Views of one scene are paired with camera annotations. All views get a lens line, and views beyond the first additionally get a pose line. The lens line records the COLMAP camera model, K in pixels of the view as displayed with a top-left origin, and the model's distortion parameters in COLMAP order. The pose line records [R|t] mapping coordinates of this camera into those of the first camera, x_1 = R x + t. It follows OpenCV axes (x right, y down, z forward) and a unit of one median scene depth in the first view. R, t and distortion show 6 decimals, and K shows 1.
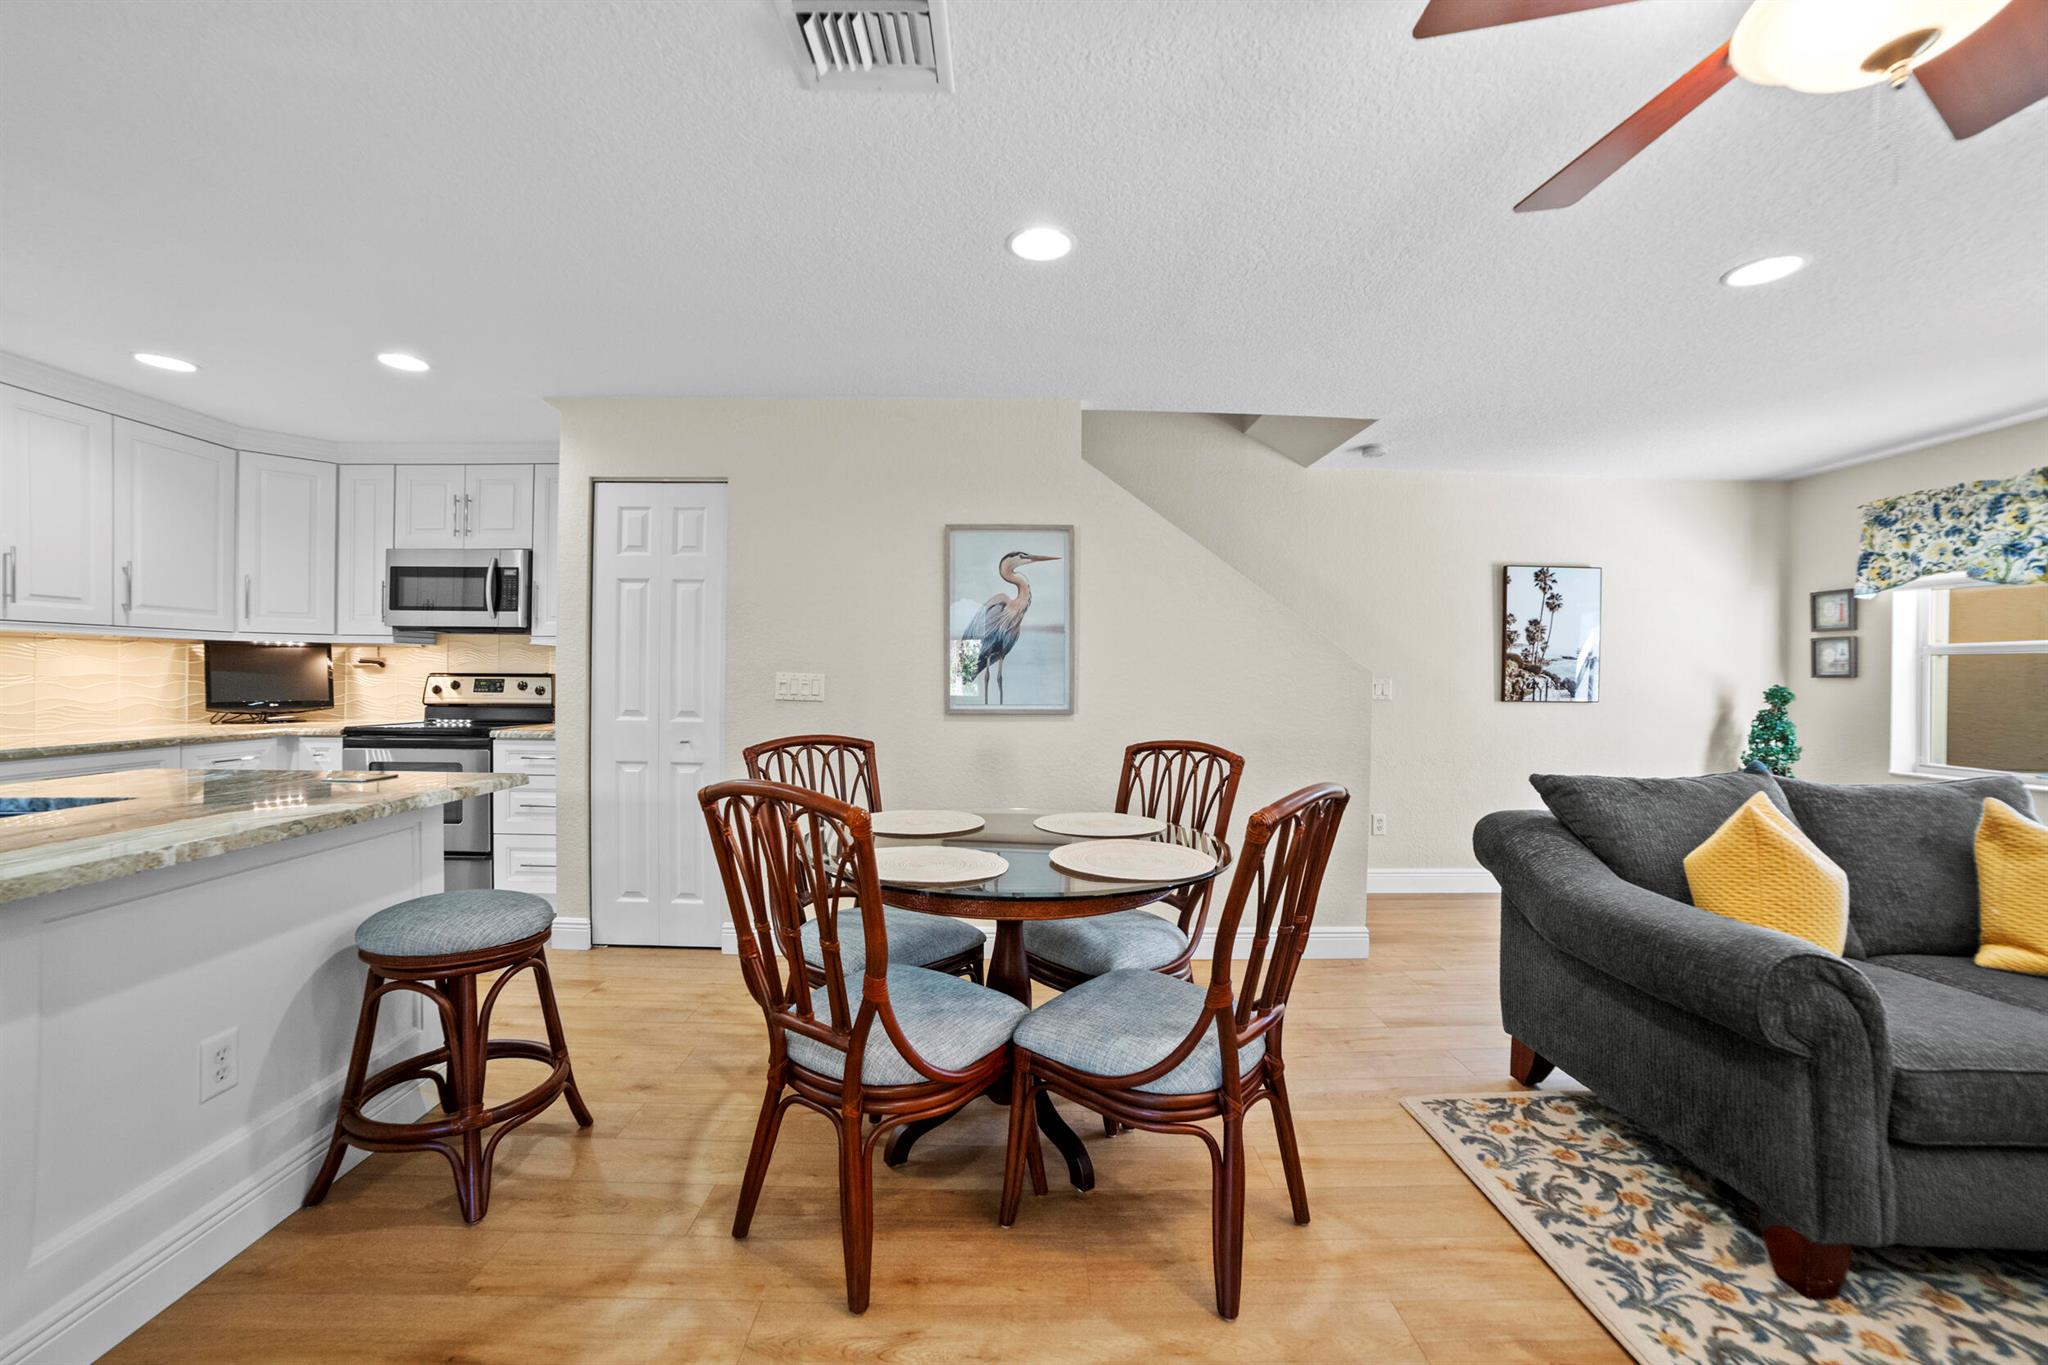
lens RADIAL K [[833.4, 0, 1025.4], [0, 833.4, 677.0], [0, 0, 1]] dist [-0.081552, 0.034032]
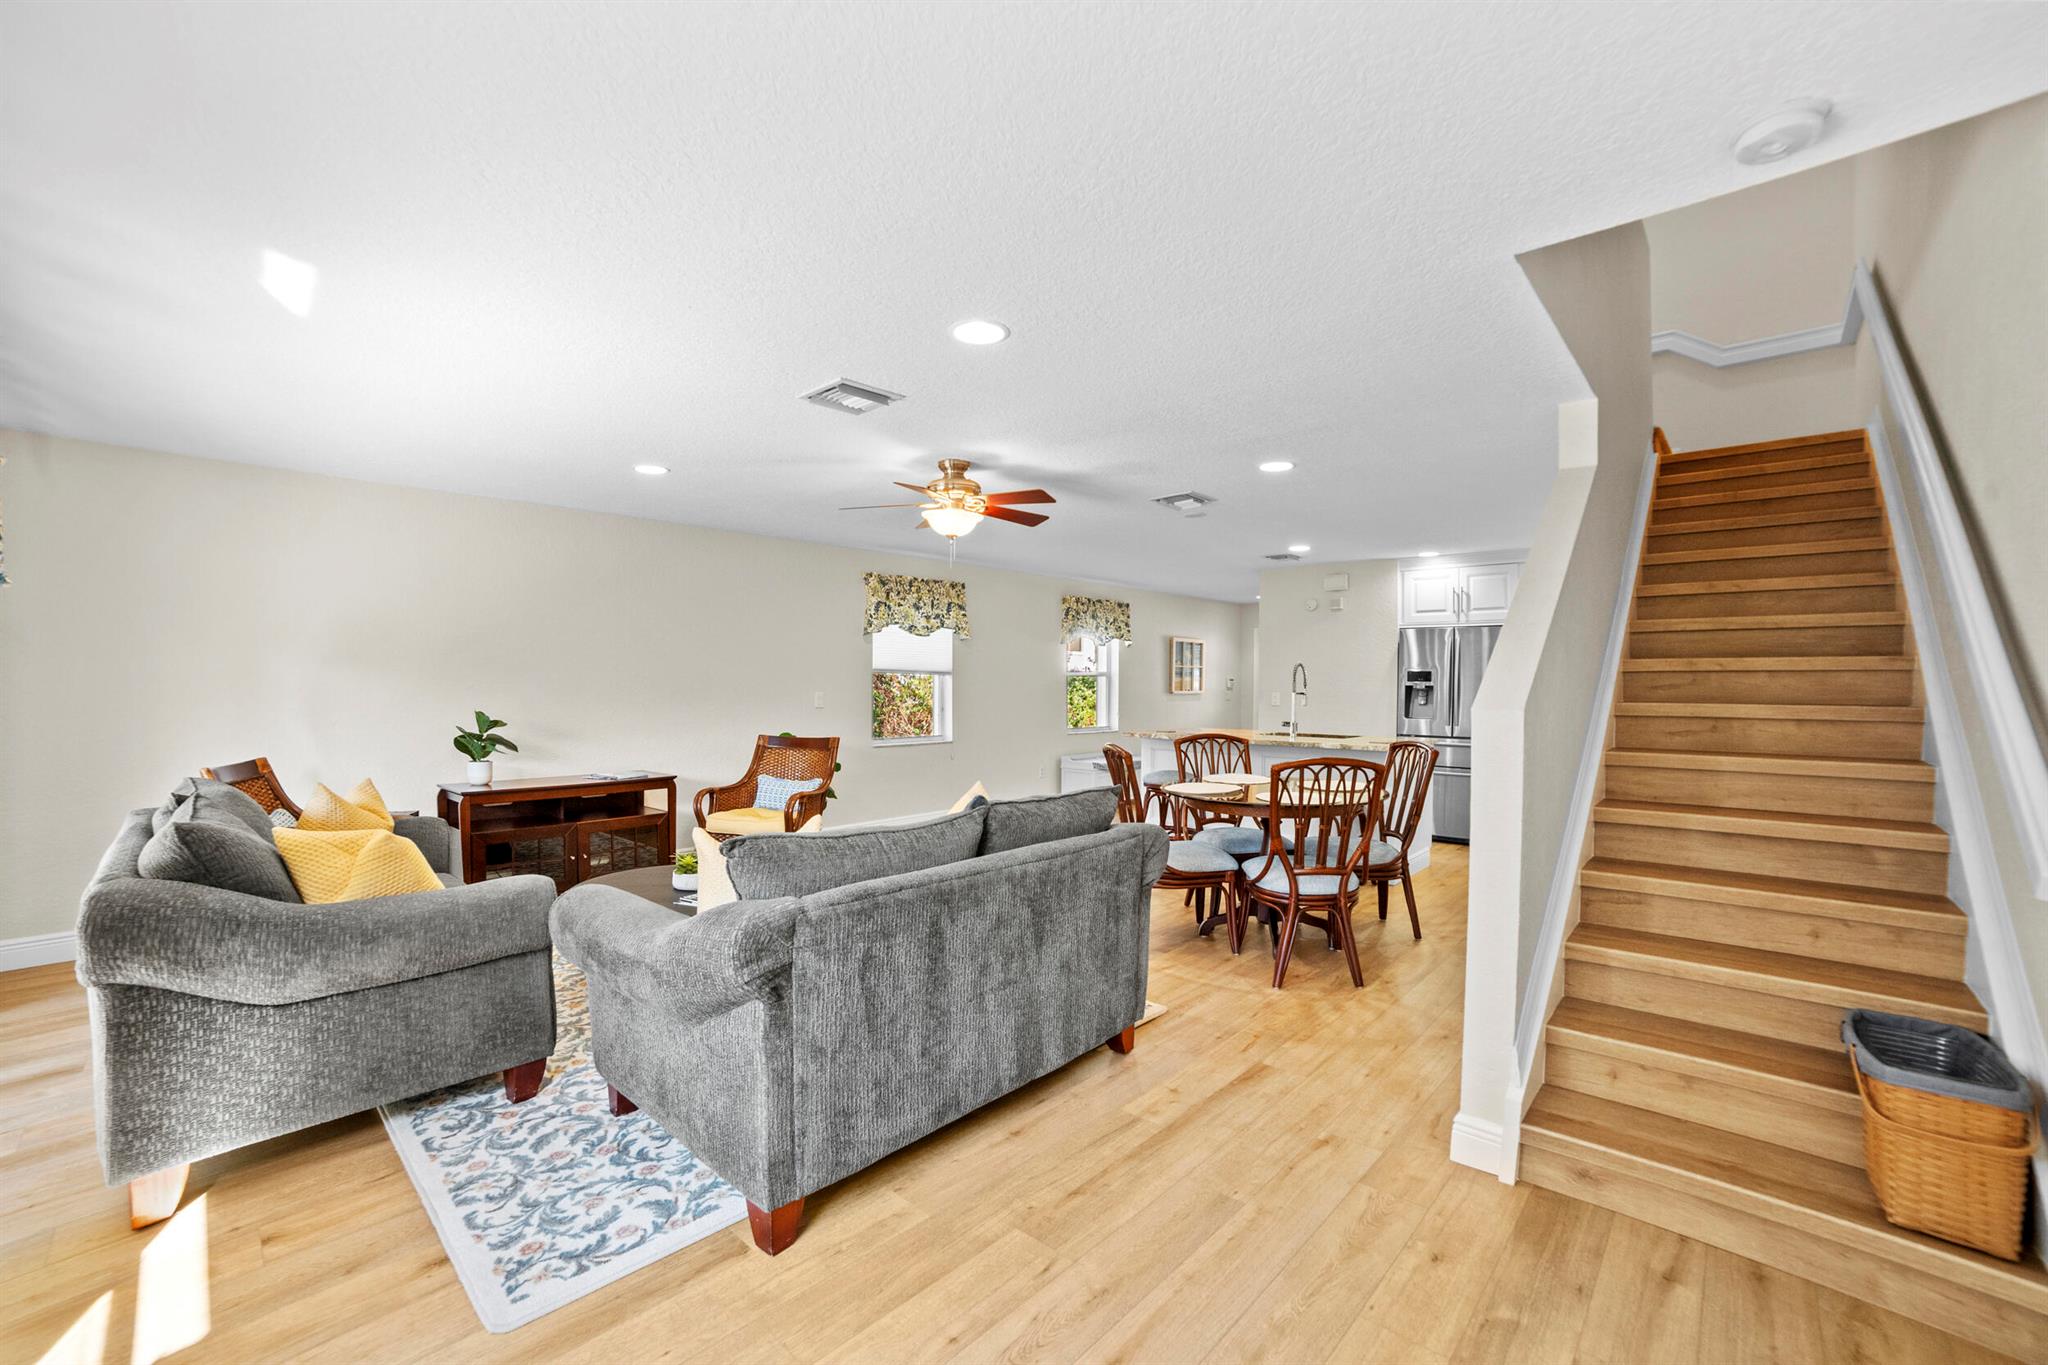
lens RADIAL K [[854.7, 0, 1024.0], [0, 854.7, 682.5], [0, 0, 1]] dist [-0.102467, 0.036805]
pose [[-0.689307, -0.016350, -0.724285, 0.986707], [-0.018197, 0.999821, -0.005251, -0.014089], [0.724241, 0.009560, -0.689481, 1.063990]]
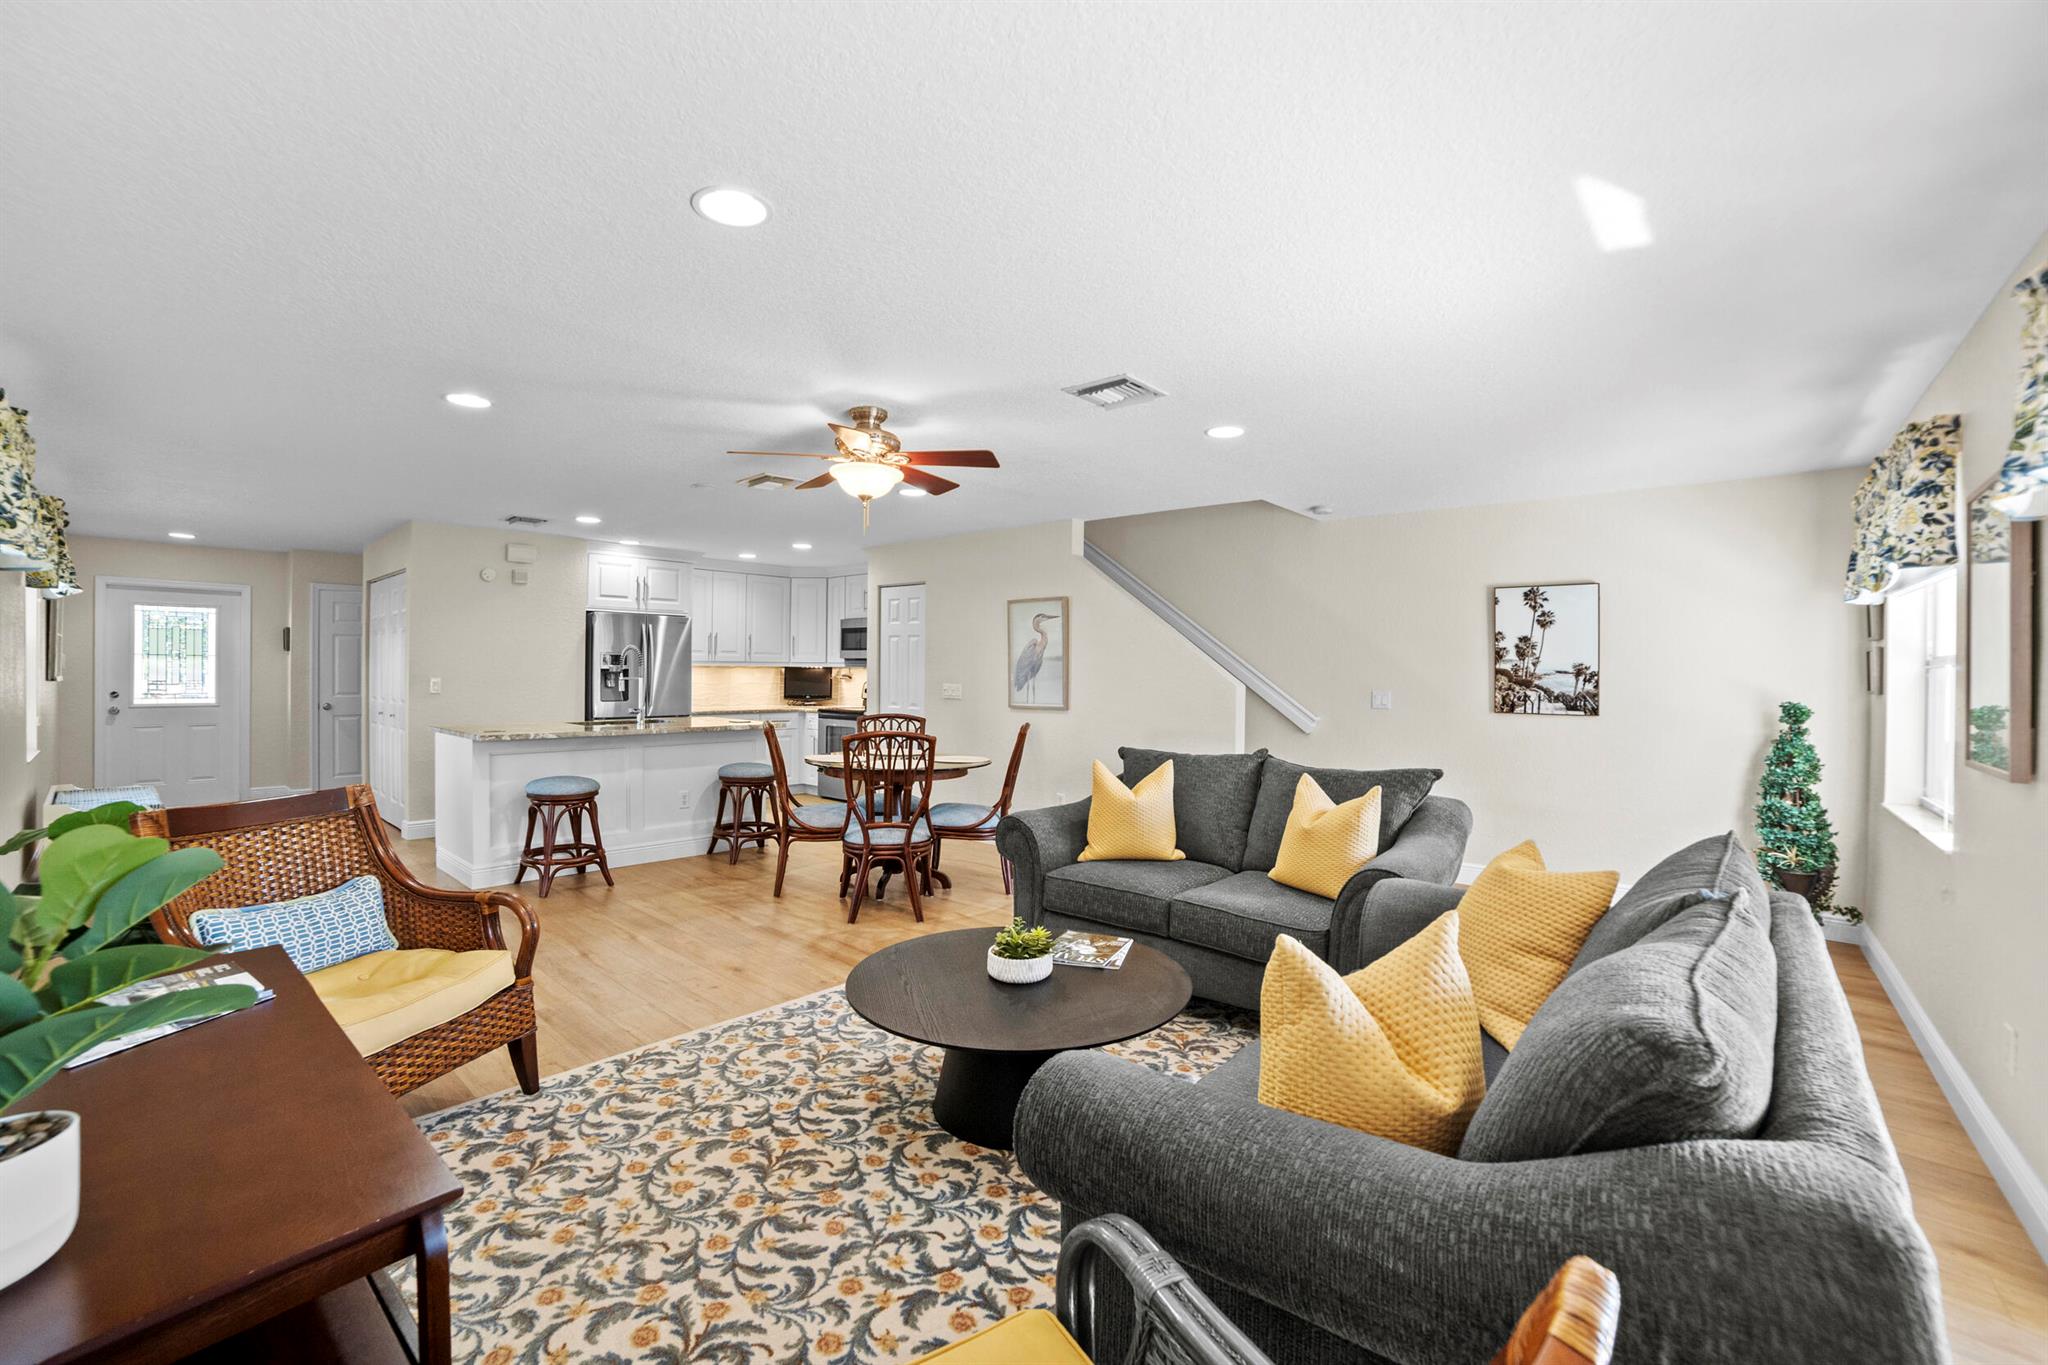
lens RADIAL K [[854.7, 0, 1024.0], [0, 854.7, 682.5], [0, 0, 1]] dist [-0.102467, 0.036805]
pose [[0.744578, 0.005443, -0.667514, 0.991747], [-0.004539, 0.999985, 0.003090, -0.012367], [0.667520, 0.000729, 0.744591, -0.285297]]
